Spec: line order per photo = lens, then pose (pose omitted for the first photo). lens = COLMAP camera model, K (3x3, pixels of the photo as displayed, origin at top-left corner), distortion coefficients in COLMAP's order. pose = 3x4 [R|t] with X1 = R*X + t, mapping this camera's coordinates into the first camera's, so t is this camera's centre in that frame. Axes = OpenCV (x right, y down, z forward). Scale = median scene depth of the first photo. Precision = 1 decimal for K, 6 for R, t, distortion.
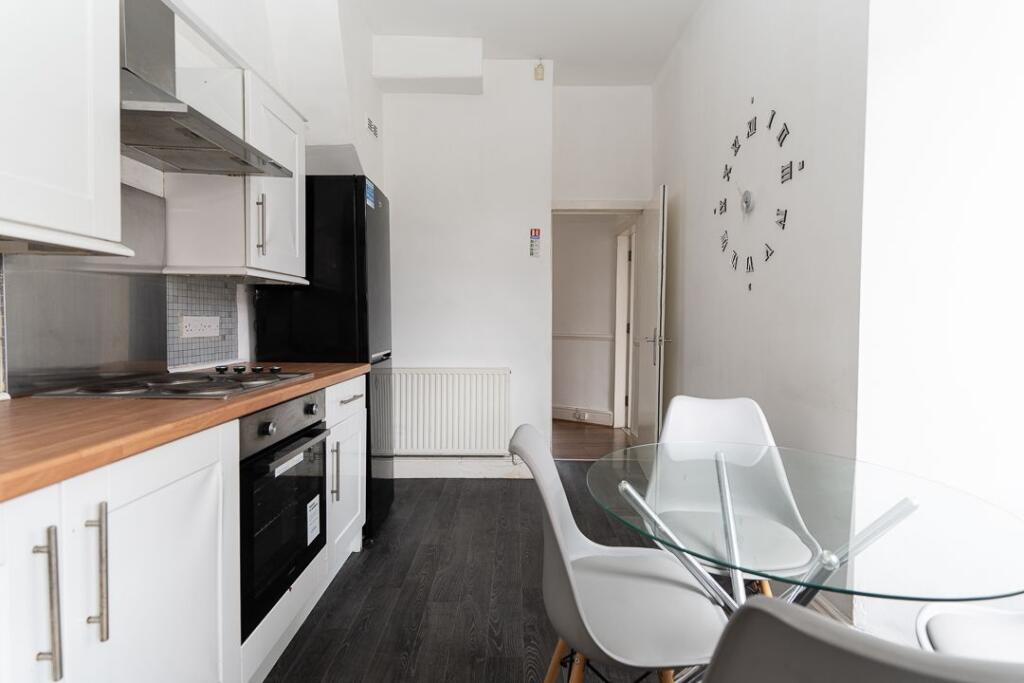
lens RADIAL K [[490.5, 0, 511.0], [0, 490.5, 334.5], [0, 0, 1]] dist [-0.003009, -0.000412]
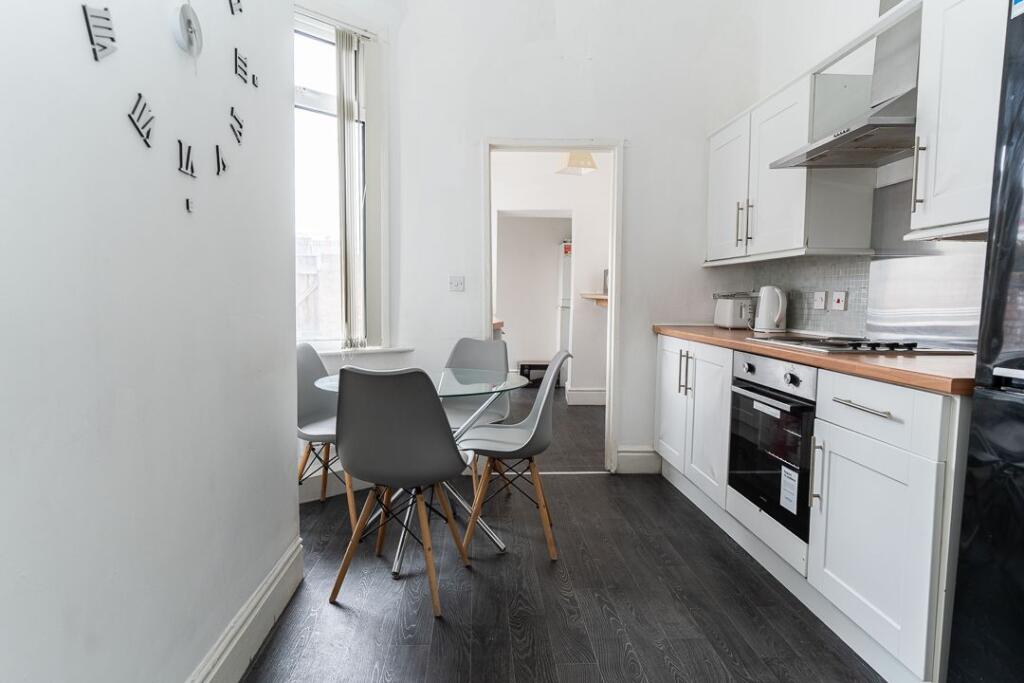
lens RADIAL K [[583.3, 0, 515.6], [0, 583.3, 343.7], [0, 0, 1]] dist [-0.002431, -0.000412]
pose [[-0.996518, -0.012810, -0.082387, 0.235298], [-0.021728, 0.993883, 0.108281, -0.032843], [0.080496, 0.109694, -0.990701, 1.937852]]
